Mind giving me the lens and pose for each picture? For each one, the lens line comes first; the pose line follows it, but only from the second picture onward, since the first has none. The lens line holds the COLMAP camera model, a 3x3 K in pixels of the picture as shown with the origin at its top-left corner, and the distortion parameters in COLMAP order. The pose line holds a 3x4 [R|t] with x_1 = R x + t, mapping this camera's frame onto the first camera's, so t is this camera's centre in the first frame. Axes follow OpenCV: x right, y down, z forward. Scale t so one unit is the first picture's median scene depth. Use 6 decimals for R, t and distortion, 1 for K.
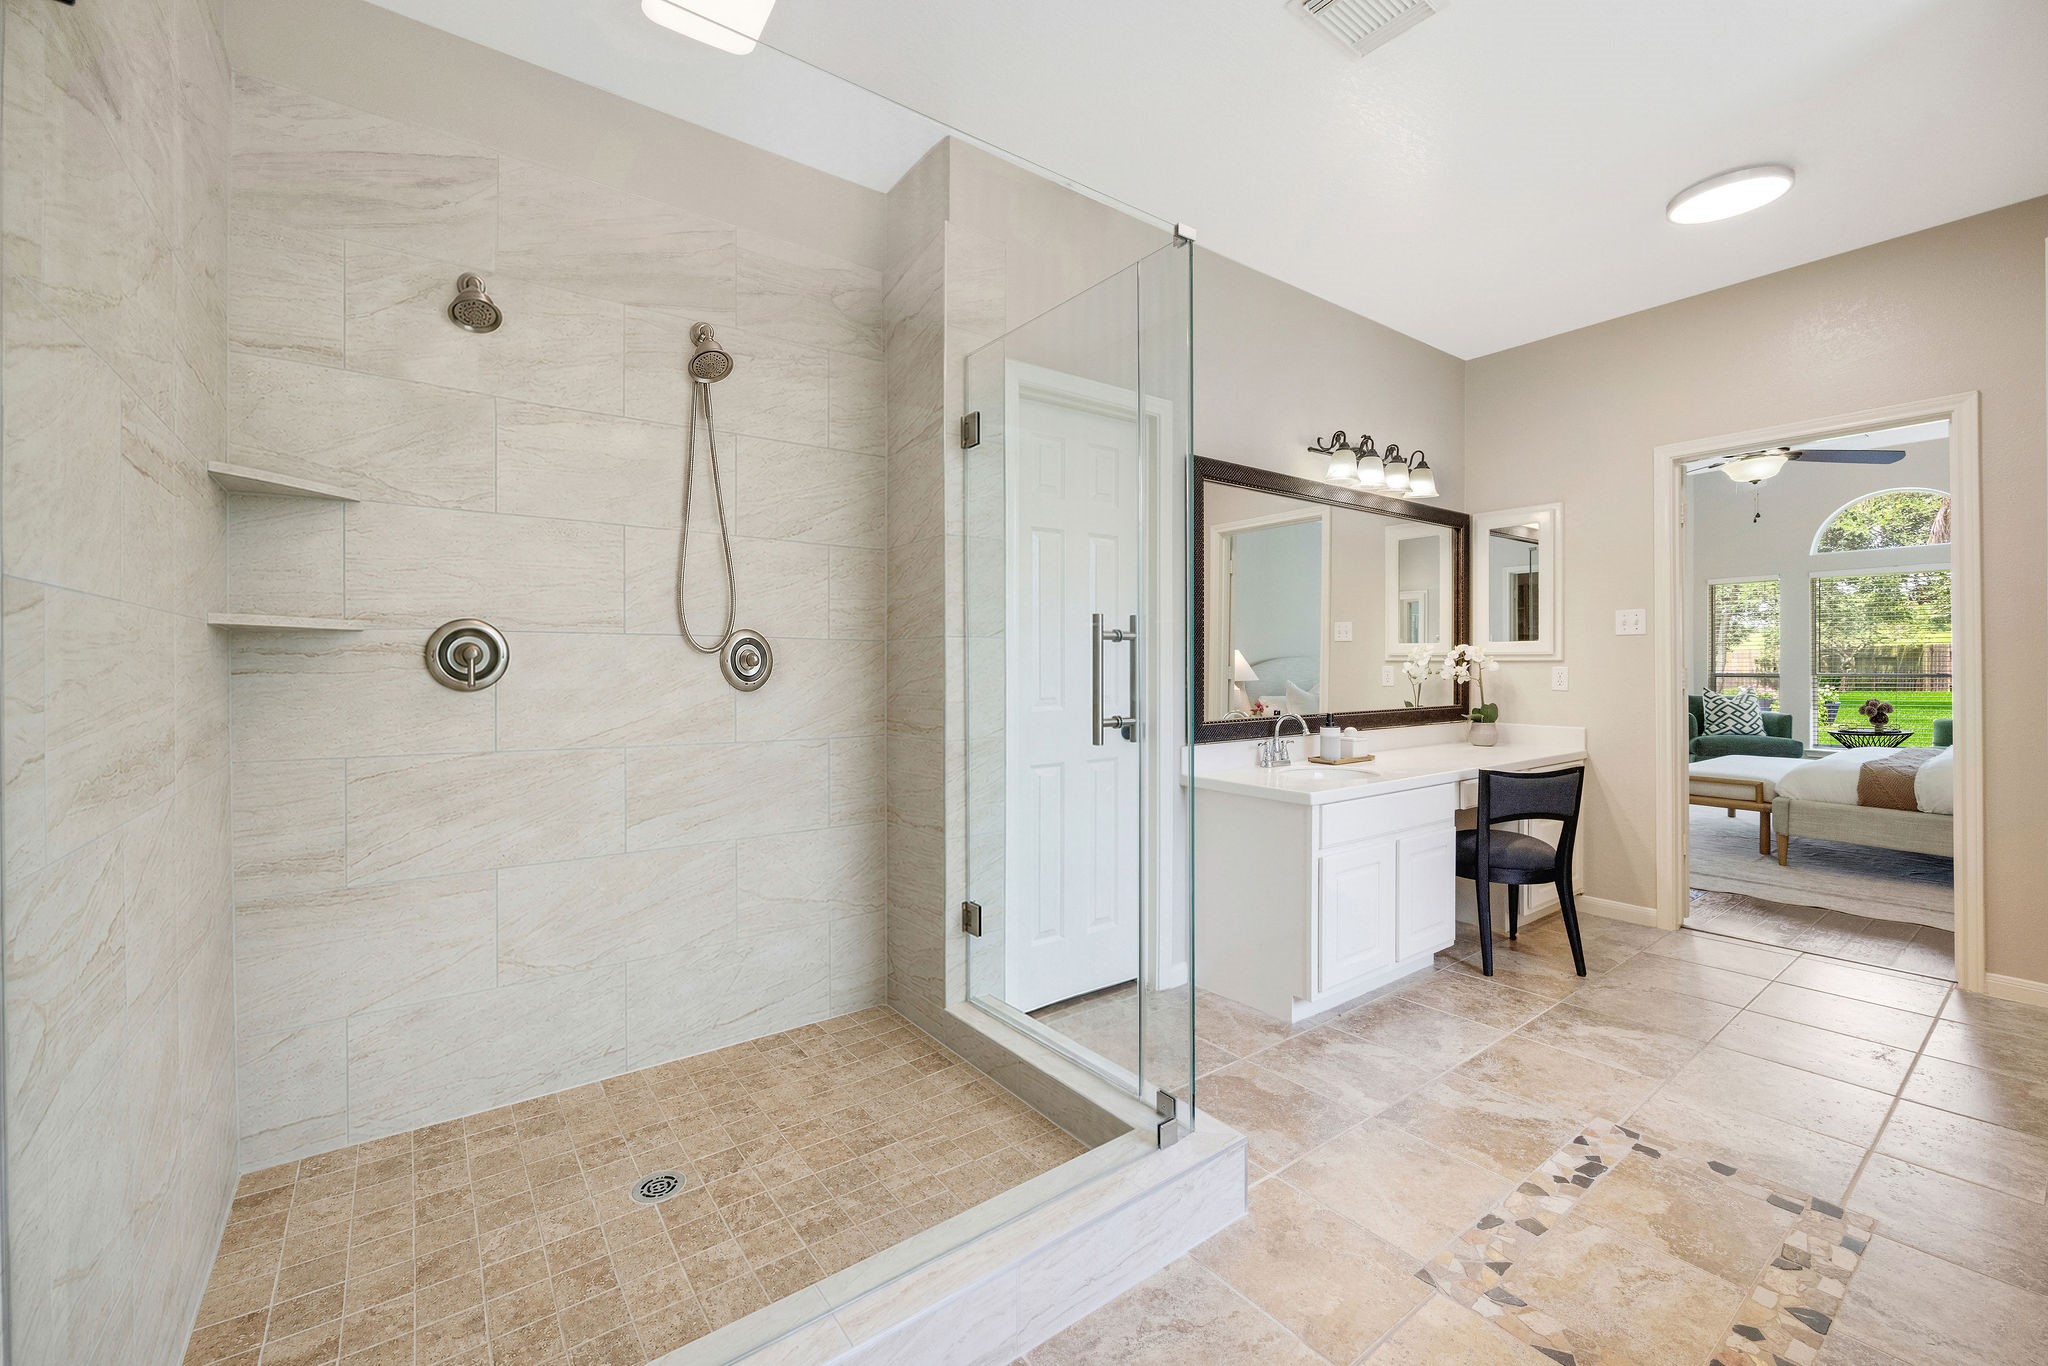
lens RADIAL K [[825.3, 0, 1013.8], [0, 825.3, 668.1], [0, 0, 1]] dist [0.001004, -0.000169]
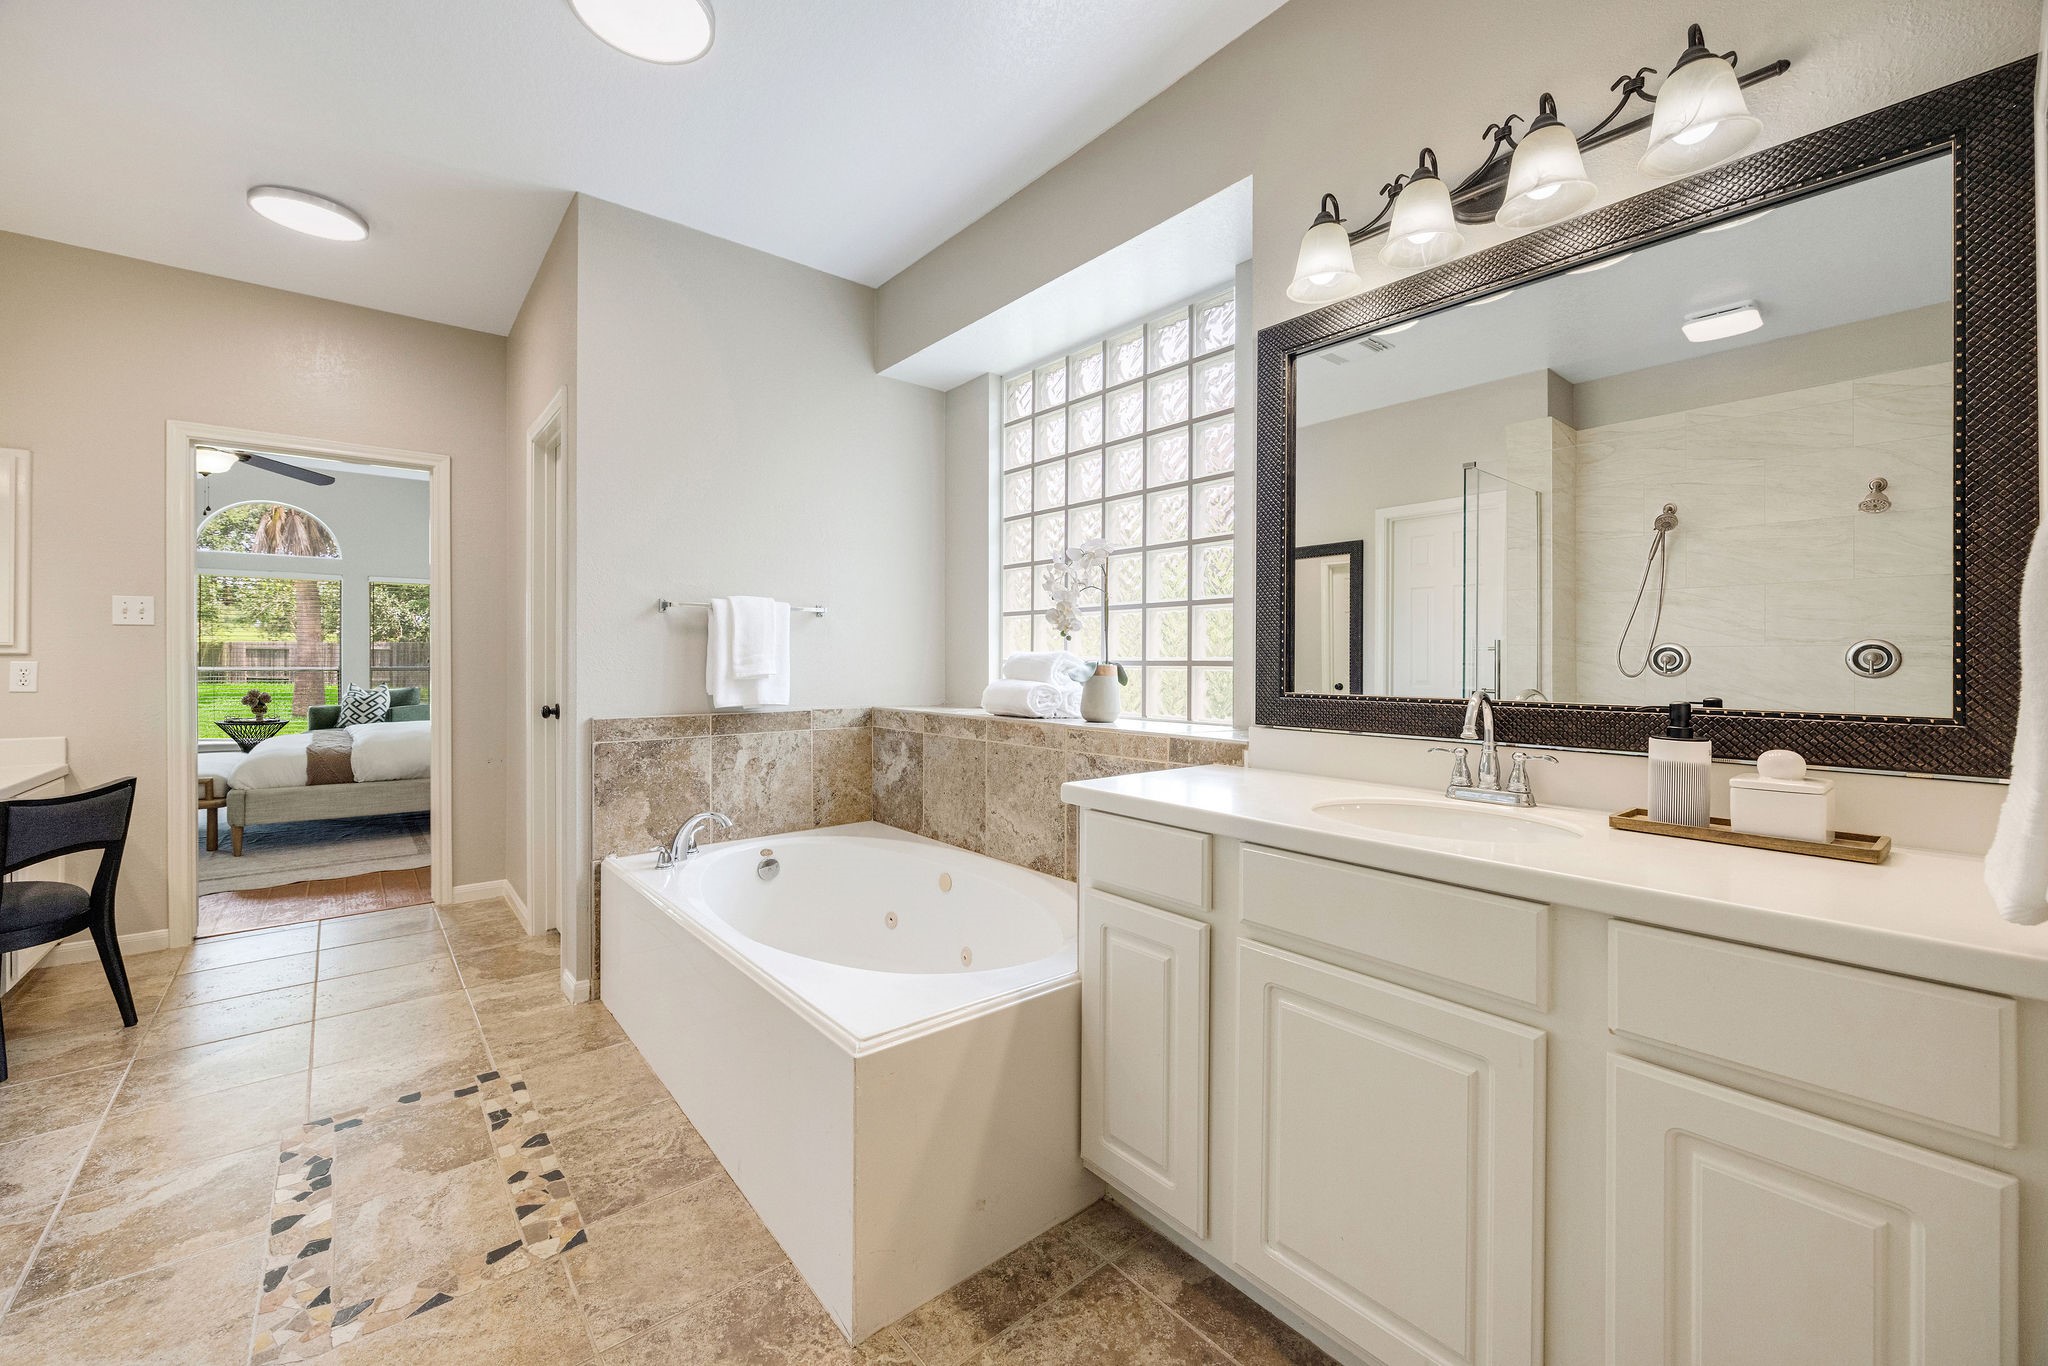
lens RADIAL K [[825.3, 0, 1013.4], [0, 825.3, 668.5], [0, 0, 1]] dist [0.001004, -0.000169]
pose [[-0.053203, -0.006447, 0.998563, -0.263069], [-0.000194, 0.999979, 0.006446, 0.000066], [-0.998584, 0.000149, -0.053204, 0.176958]]
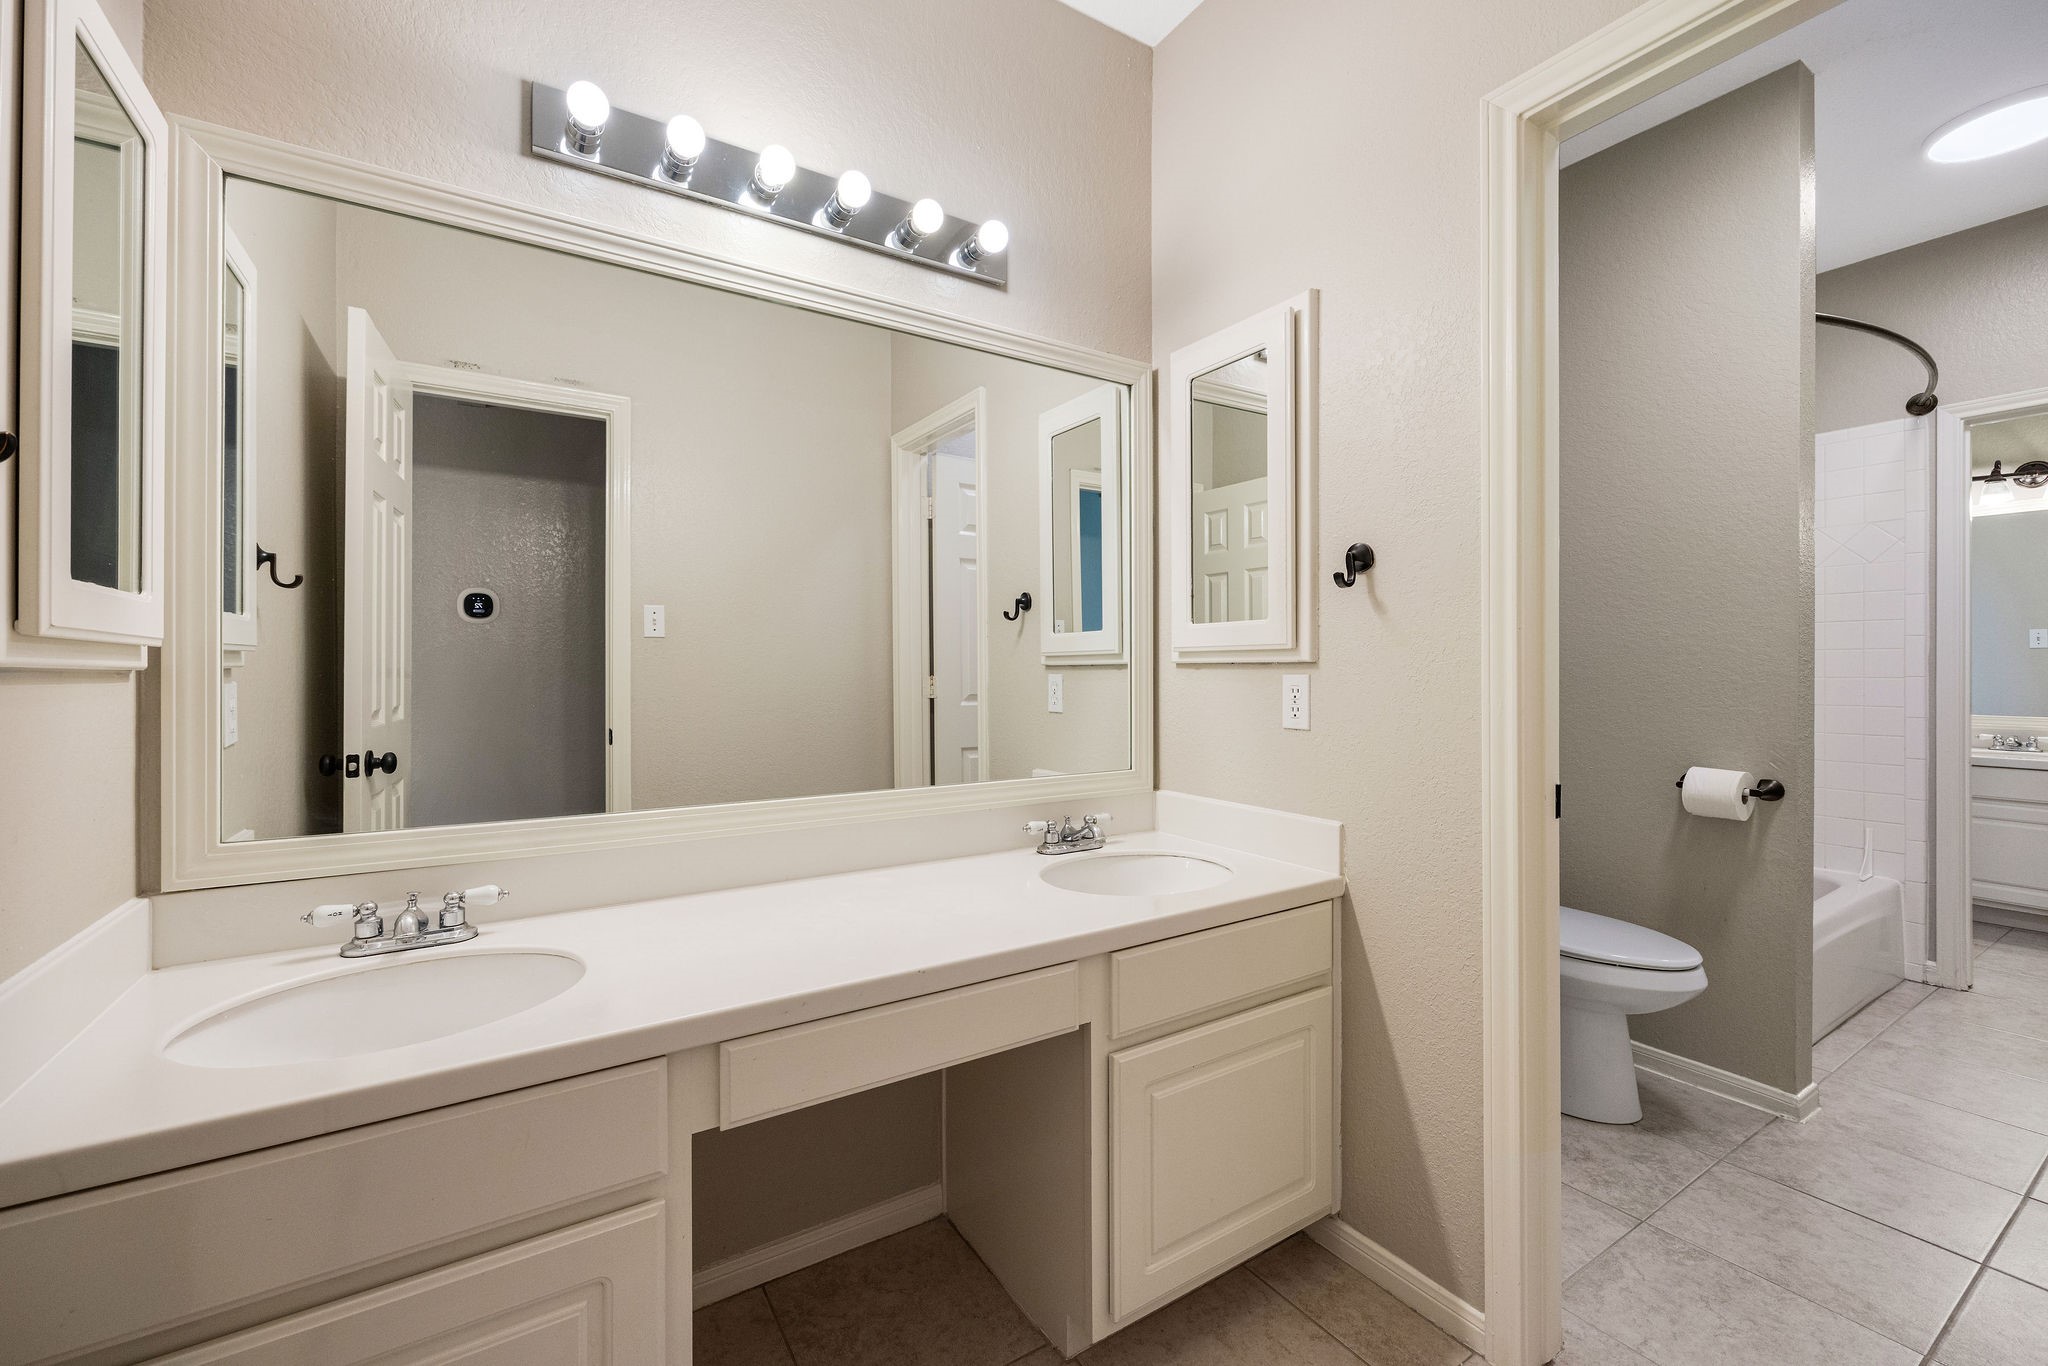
lens RADIAL K [[825.3, 0, 1019.7], [0, 825.3, 672.6], [0, 0, 1]] dist [0.001004, -0.000169]
pose [[0.997432, 0.000330, -0.071614, 0.862226], [-0.000543, 0.999995, -0.002962, -0.003294], [0.071613, 0.002993, 0.997428, 0.884854]]
